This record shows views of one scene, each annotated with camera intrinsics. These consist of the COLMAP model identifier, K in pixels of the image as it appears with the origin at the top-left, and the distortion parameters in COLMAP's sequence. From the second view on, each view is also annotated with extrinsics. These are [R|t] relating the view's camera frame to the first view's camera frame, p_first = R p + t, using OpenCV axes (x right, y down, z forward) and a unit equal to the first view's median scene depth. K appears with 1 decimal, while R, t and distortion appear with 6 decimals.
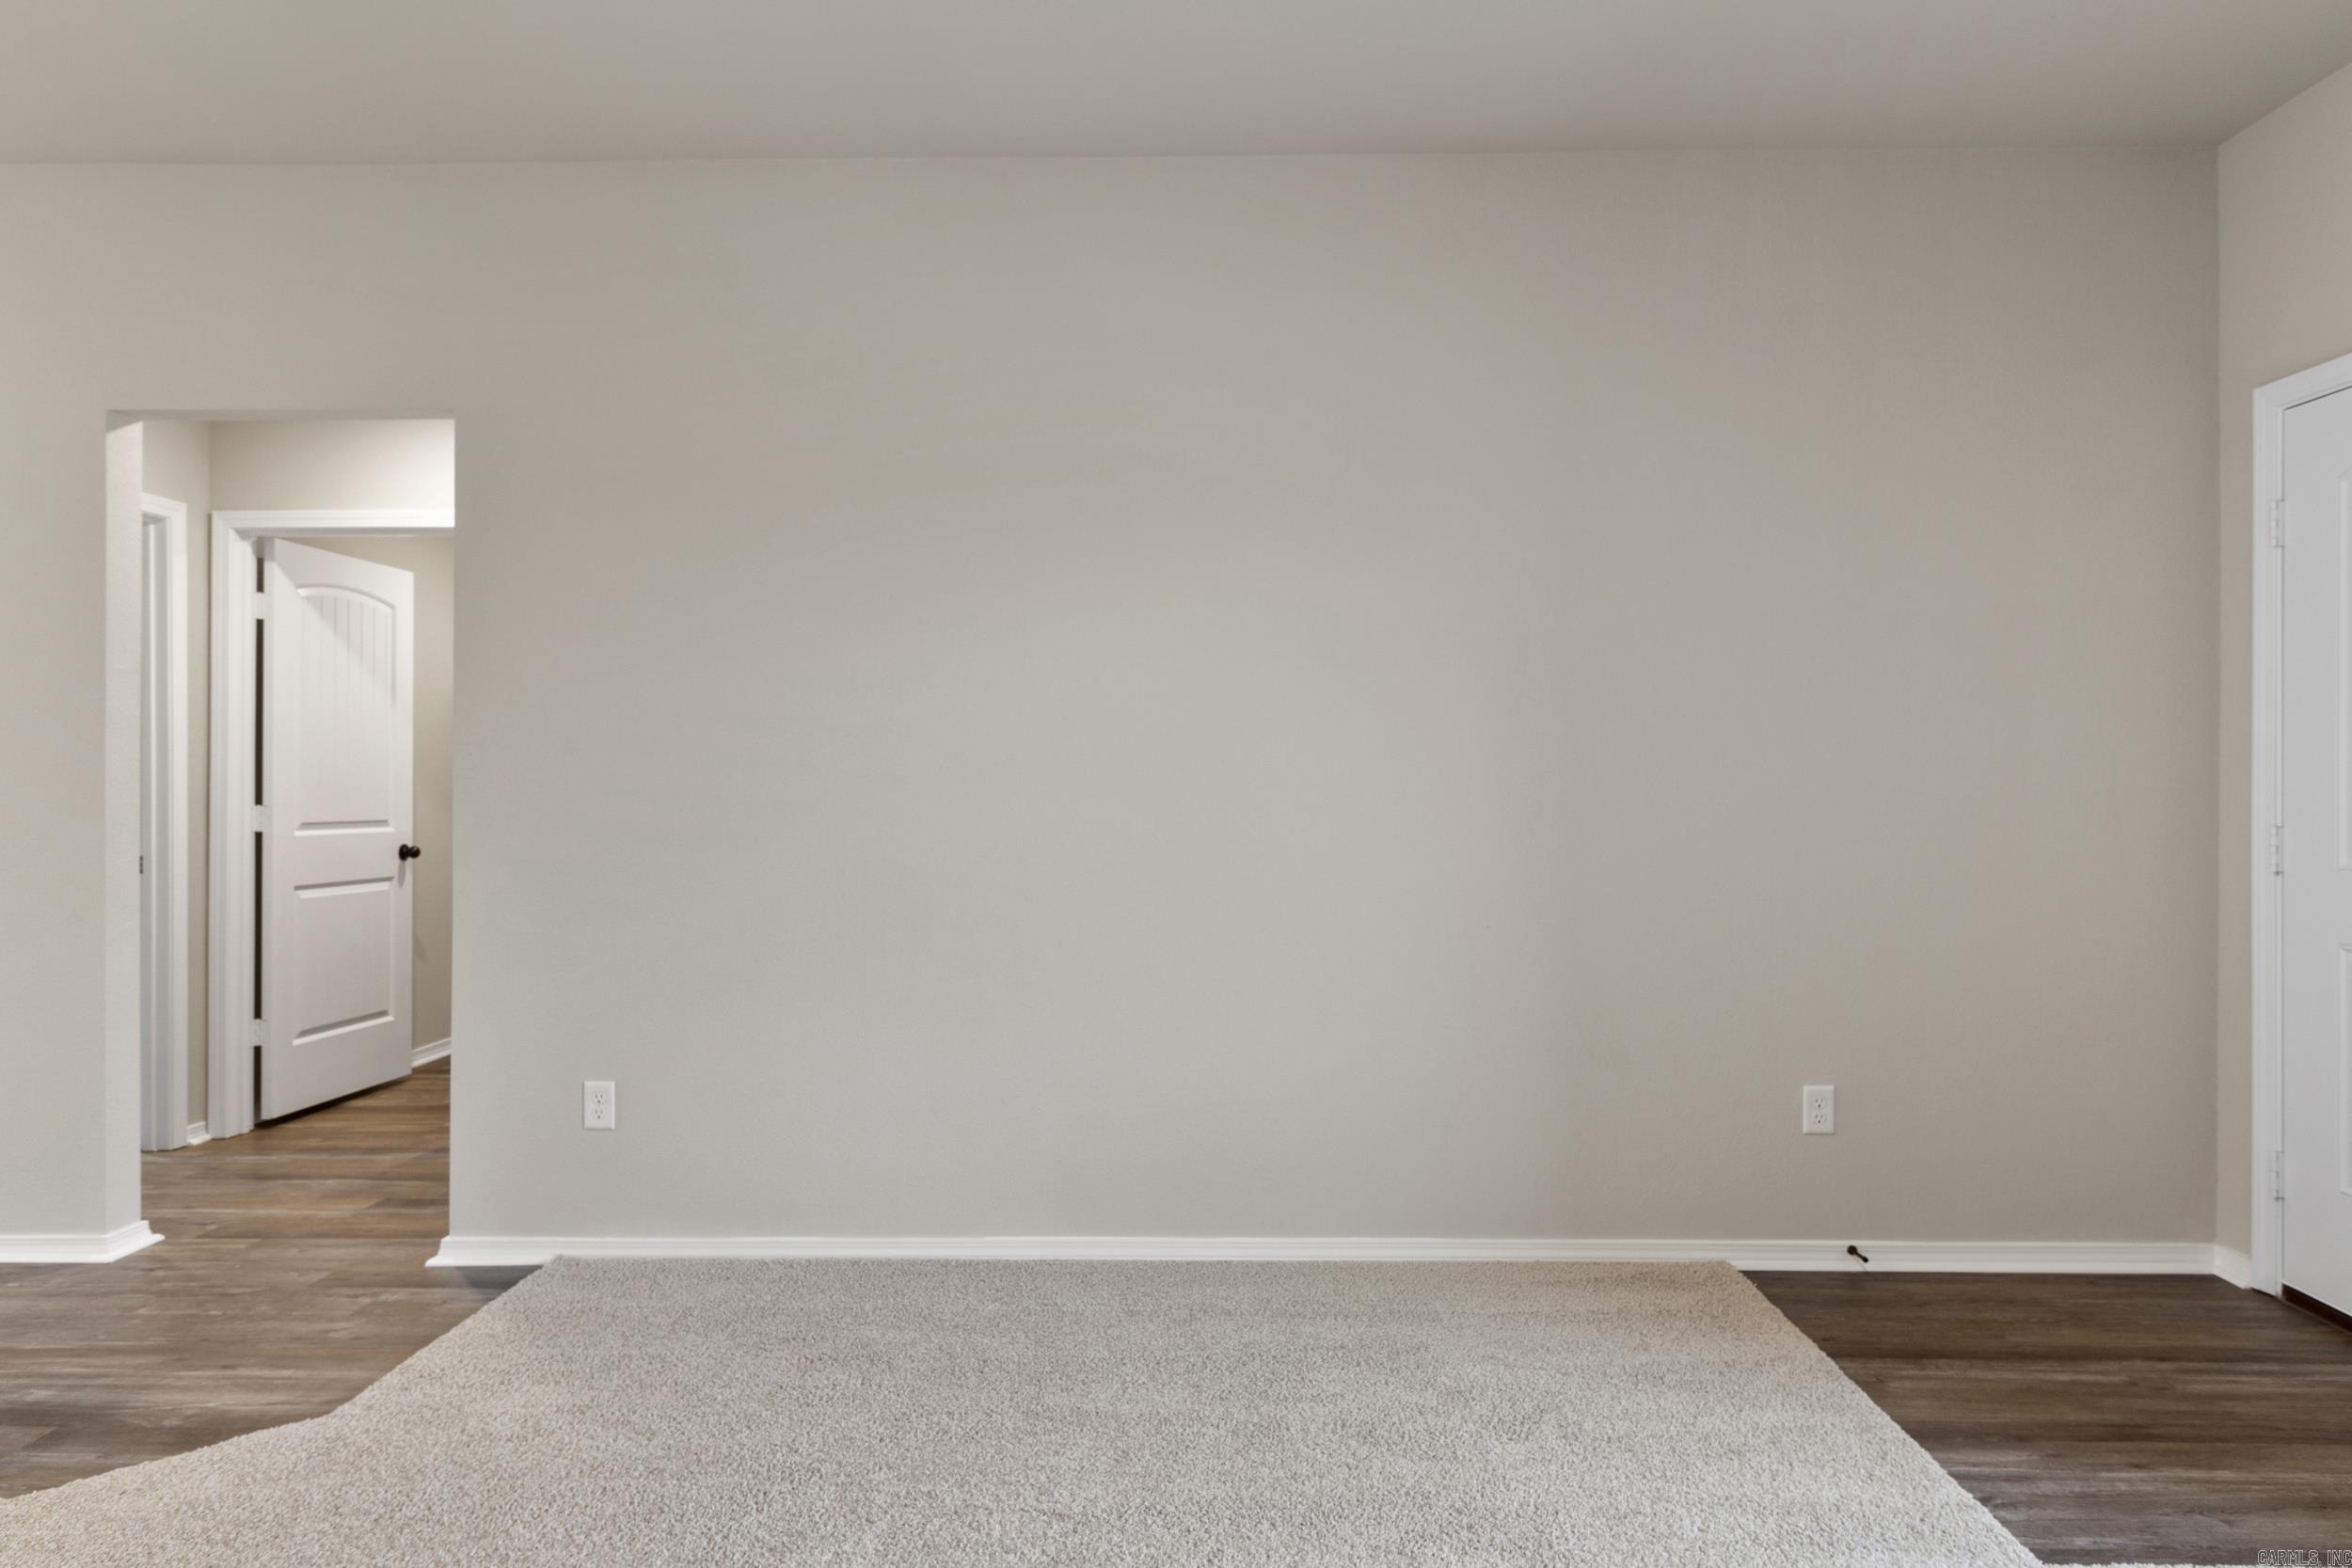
lens RADIAL K [[1442.7, 0, 1209.1], [0, 1442.7, 774.9], [0, 0, 1]] dist [0.003668, 0.000654]
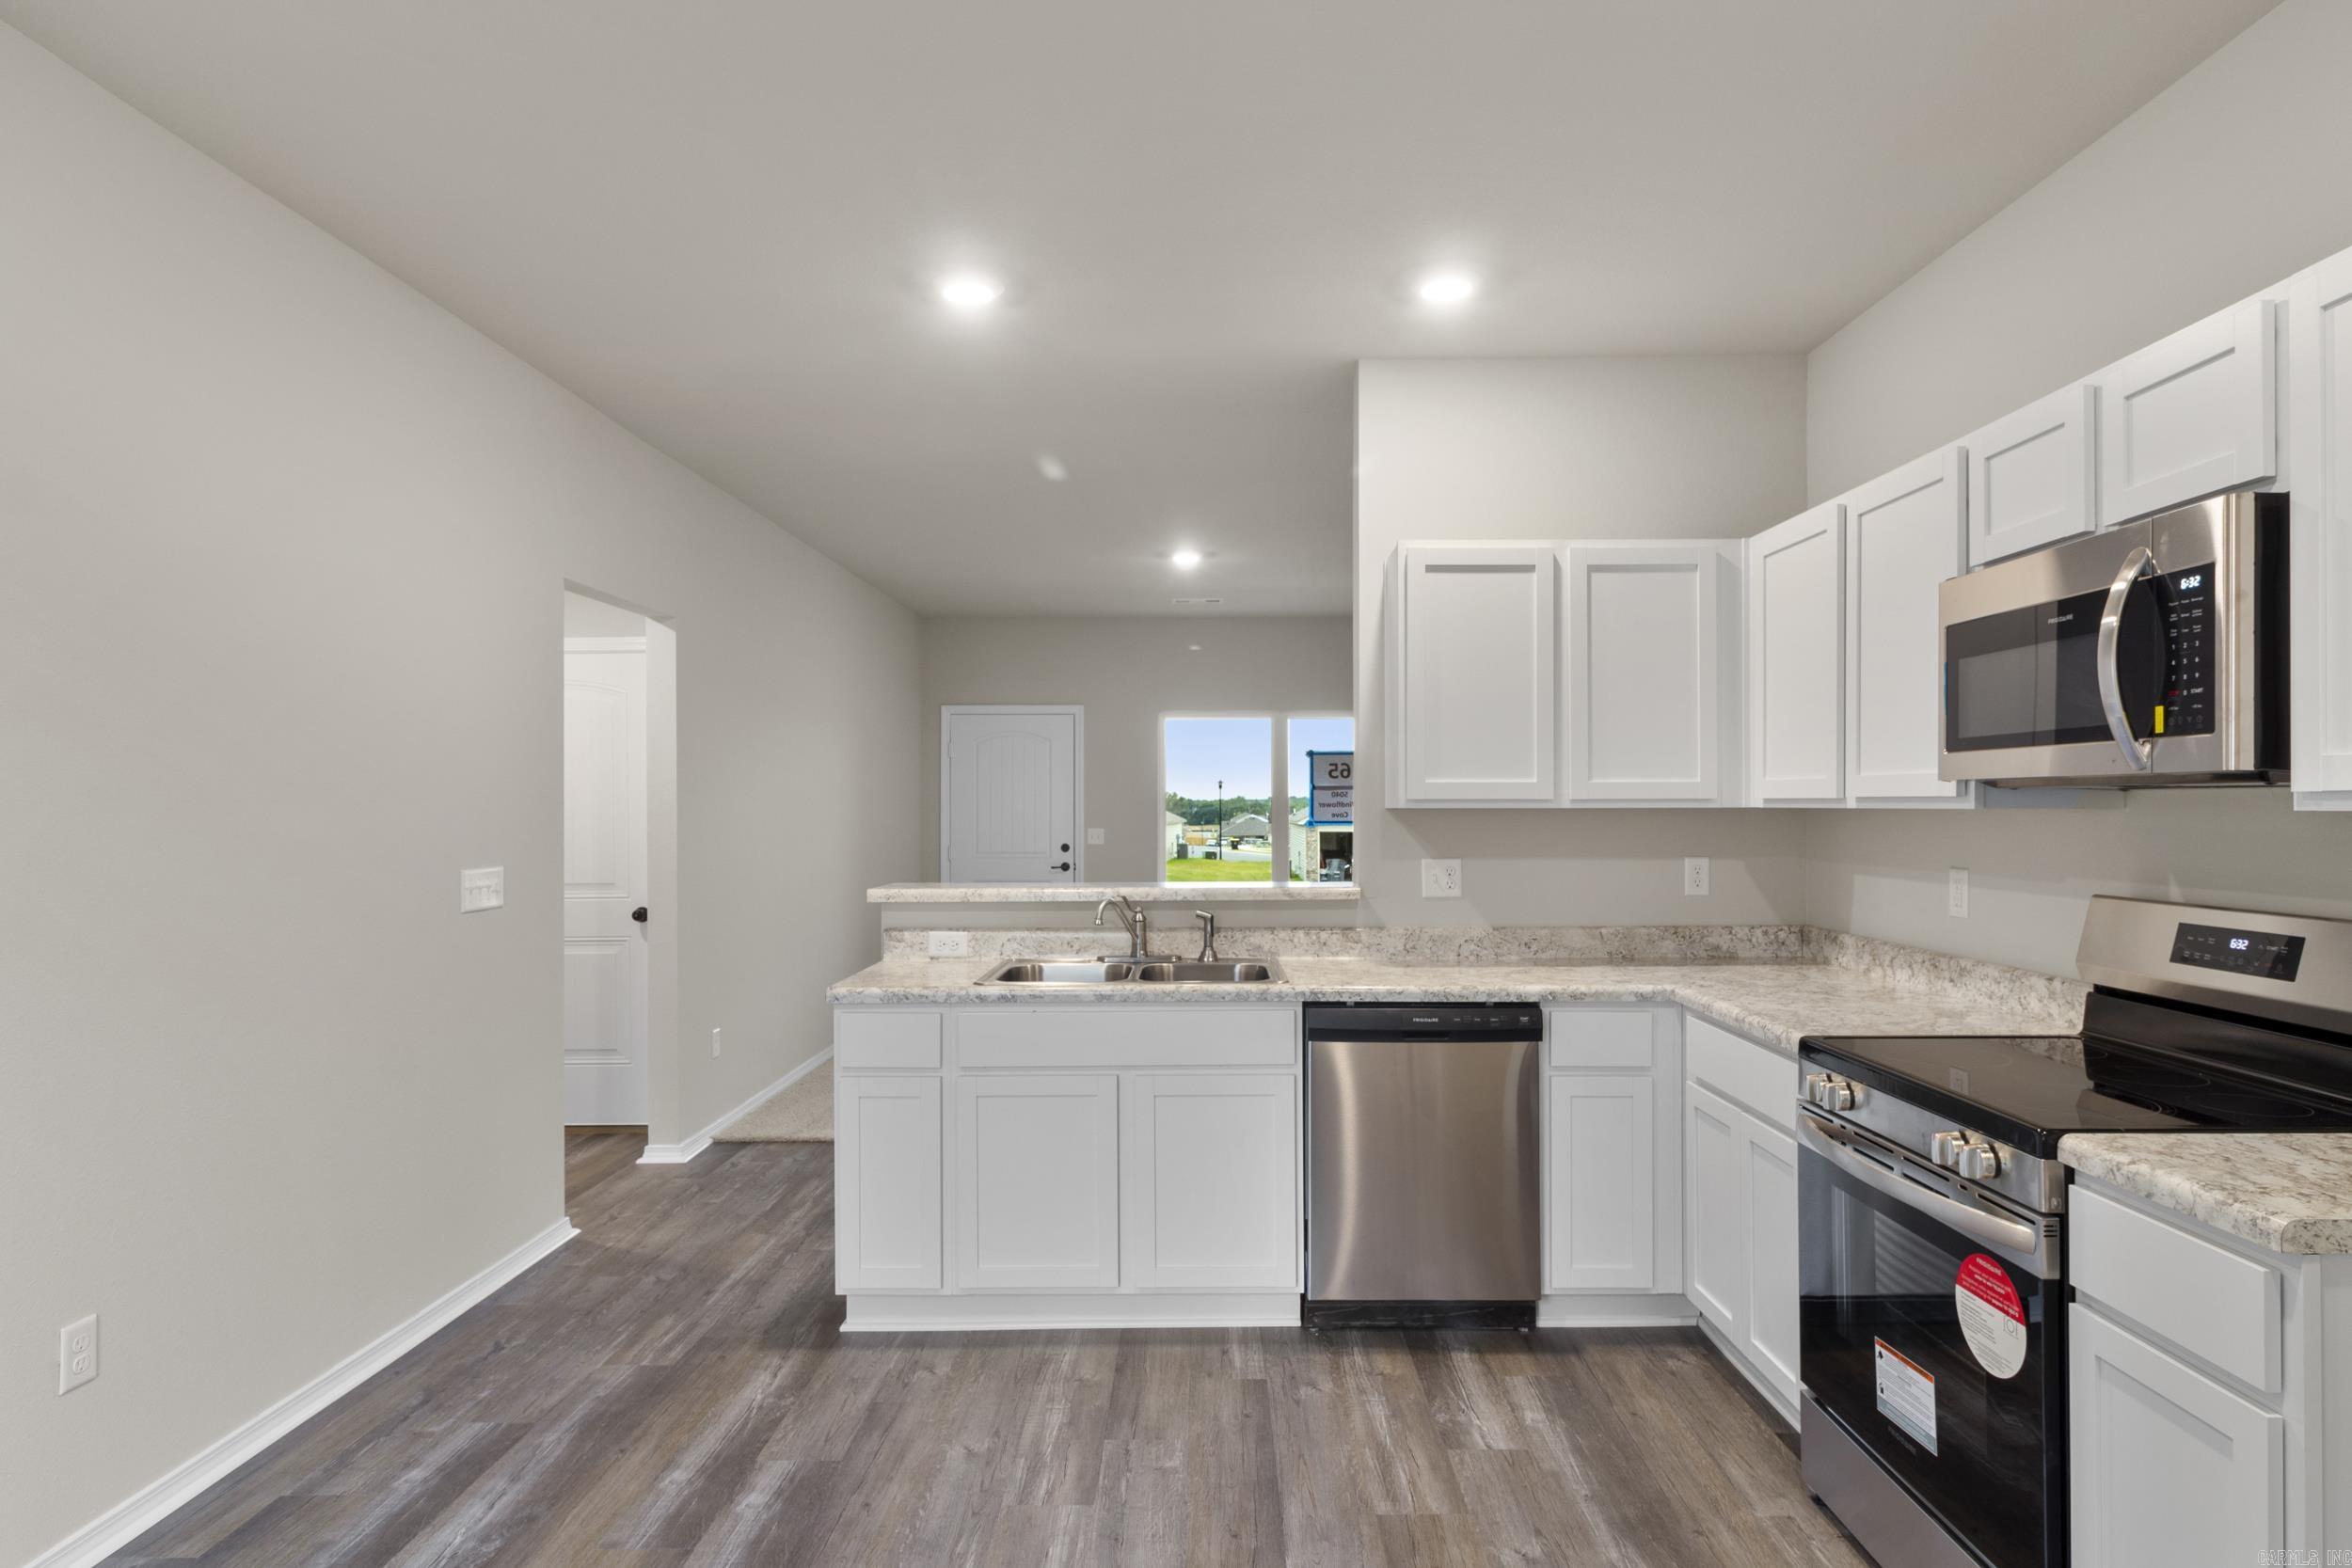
lens RADIAL K [[1290.7, 0, 1212.0], [0, 1290.7, 804.3], [0, 0, 1]] dist [0.000524, 0.000295]
pose [[-0.020400, -0.000015, 0.999792, -2.158480], [0.004152, 0.999991, 0.000100, -0.054642], [-0.999783, 0.004153, -0.020400, 0.497537]]
